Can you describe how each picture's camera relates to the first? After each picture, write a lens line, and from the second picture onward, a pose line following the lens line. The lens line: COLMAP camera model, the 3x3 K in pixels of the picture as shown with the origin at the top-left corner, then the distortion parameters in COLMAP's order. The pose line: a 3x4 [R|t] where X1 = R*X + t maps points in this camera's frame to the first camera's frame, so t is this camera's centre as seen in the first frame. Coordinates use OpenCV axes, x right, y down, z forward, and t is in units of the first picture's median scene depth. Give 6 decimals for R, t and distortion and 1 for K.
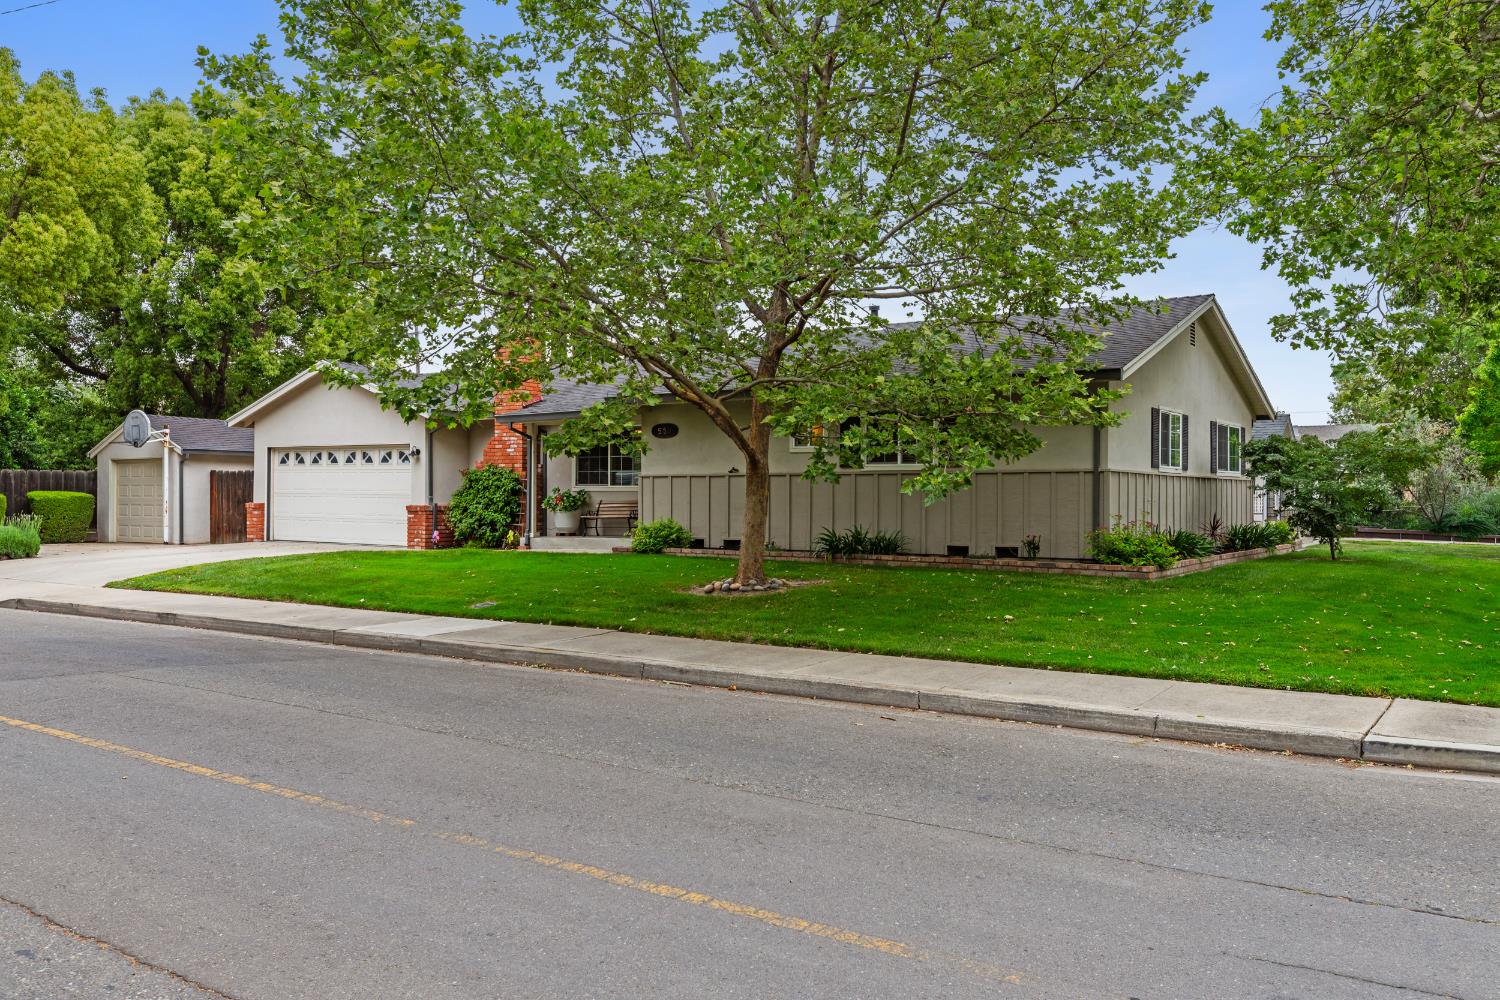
lens RADIAL K [[1199.9, 0, 751.2], [0, 1199.9, 502.4], [0, 0, 1]] dist [0.005437, 0.002093]
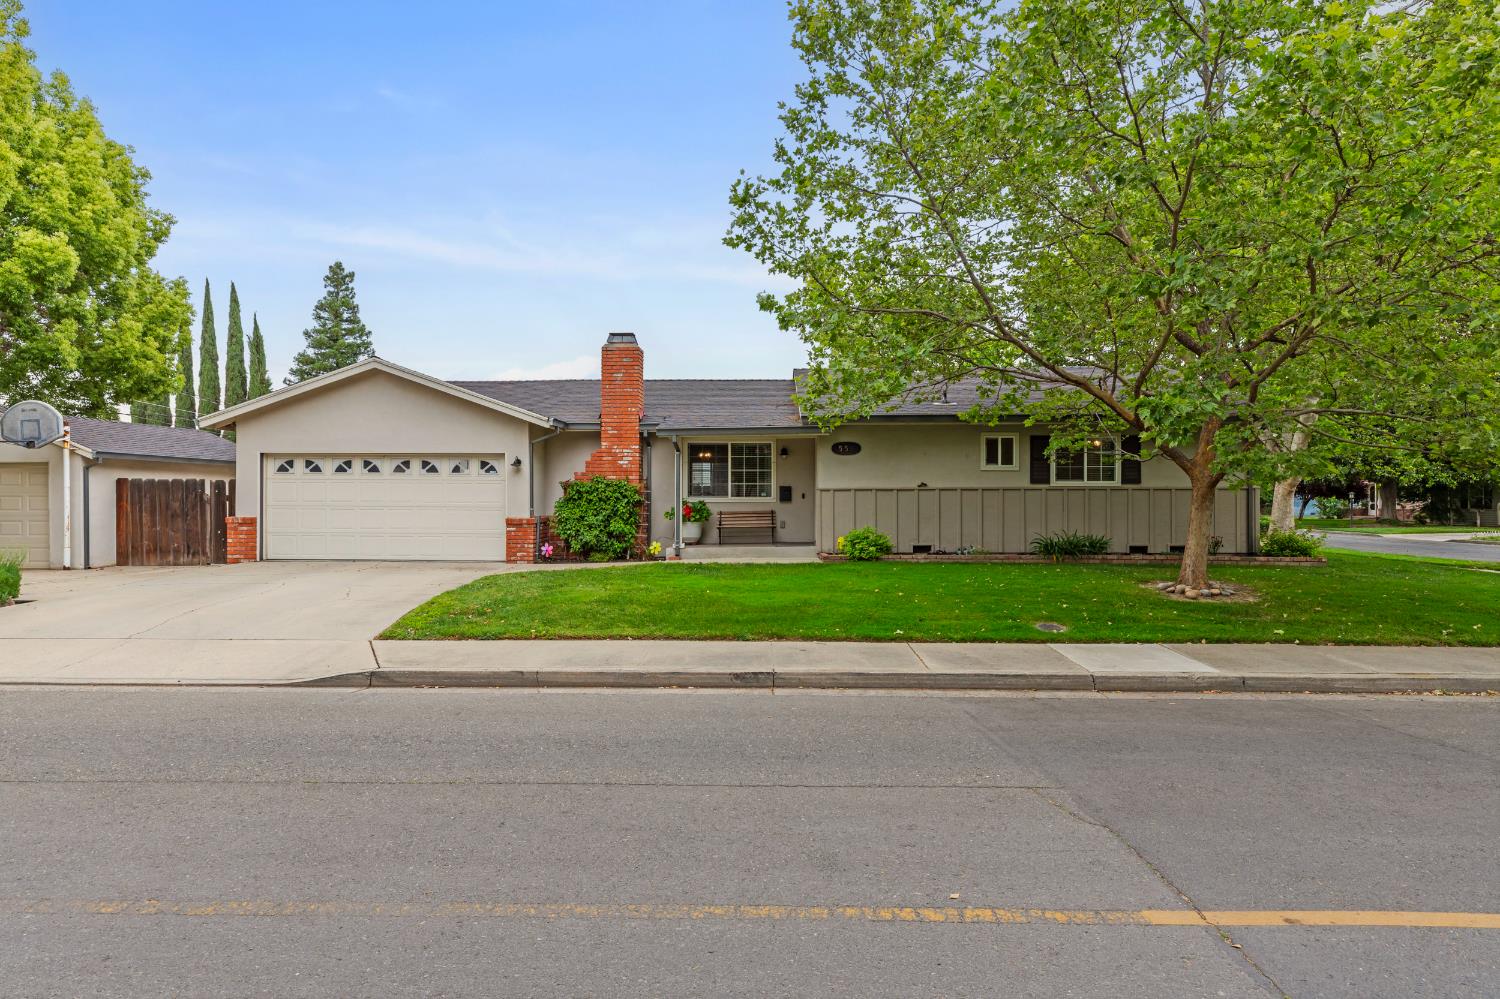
lens RADIAL K [[826.9, 0, 749.9], [0, 826.9, 500.3], [0, 0, 1]] dist [0.003265, -0.000153]
pose [[0.843991, -0.005600, 0.536328, -0.474779], [0.006086, 0.999981, 0.000865, -0.011111], [-0.536323, 0.002534, 0.844009, 0.344859]]
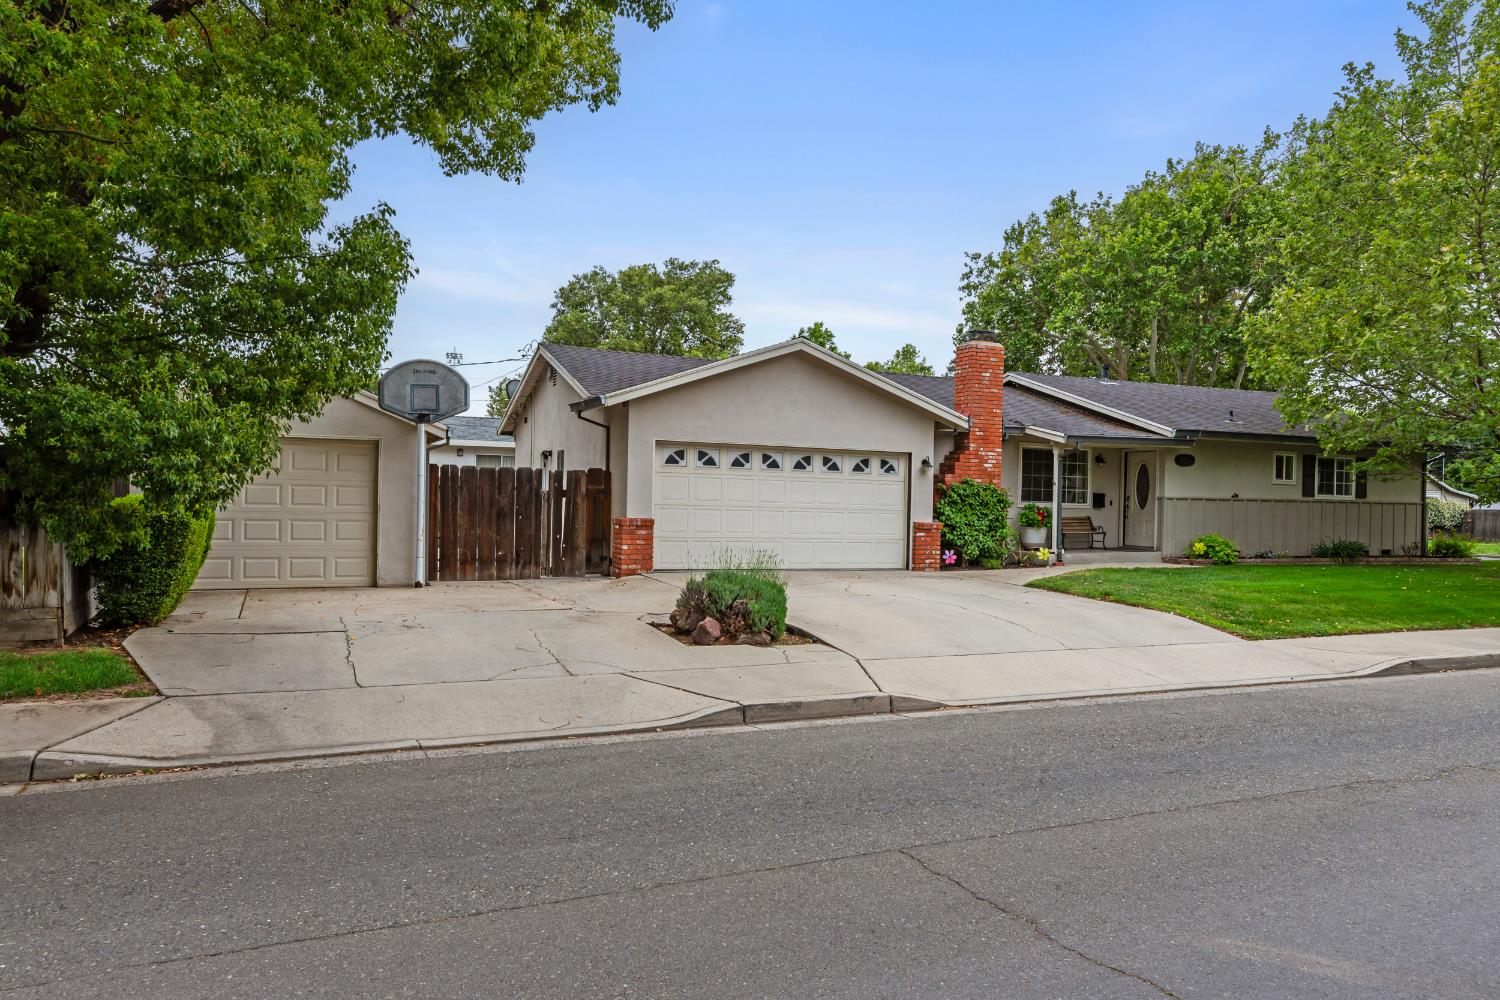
lens RADIAL K [[1018.9, 0, 749.9], [0, 1018.9, 498.4], [0, 0, 1]] dist [0.001045, 0.001714]
pose [[0.532172, 0.004319, 0.846625, -0.986160], [-0.016043, 0.999859, 0.004984, -0.017126], [-0.846484, -0.016234, 0.532167, 0.705819]]
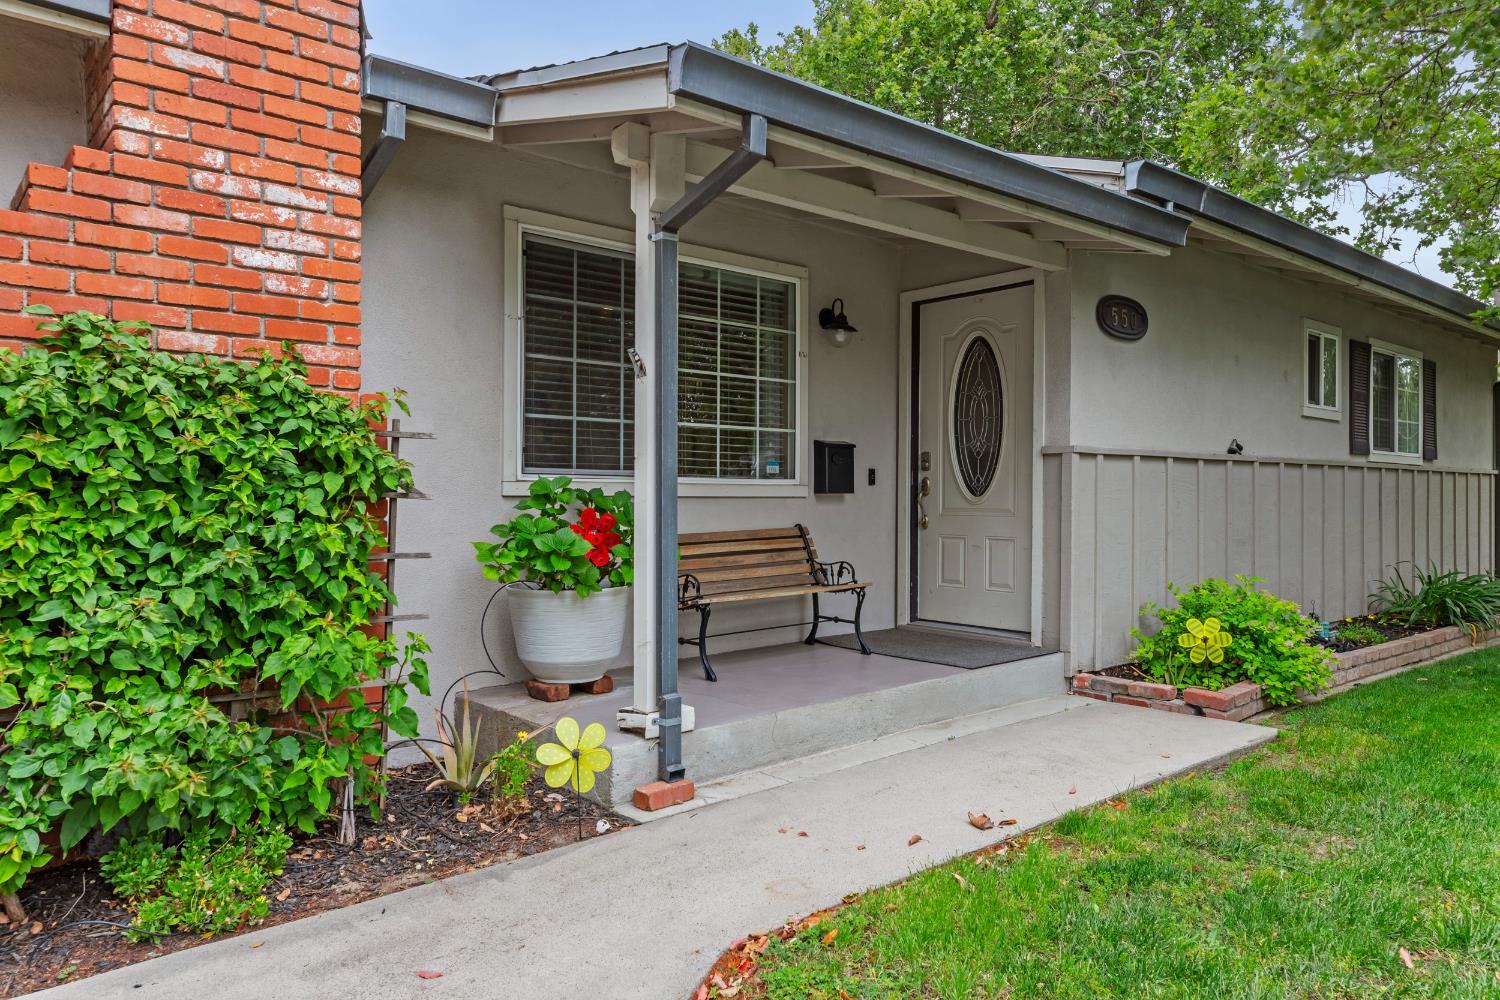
lens RADIAL K [[1018.9, 0, 756.9], [0, 1018.9, 495.5], [0, 0, 1]] dist [0.001045, 0.001714]
pose [[0.260777, -0.002090, 0.965397, -0.316604], [0.001790, 0.999997, 0.001681, -0.009588], [-0.965397, 0.001290, 0.260780, 0.874312]]
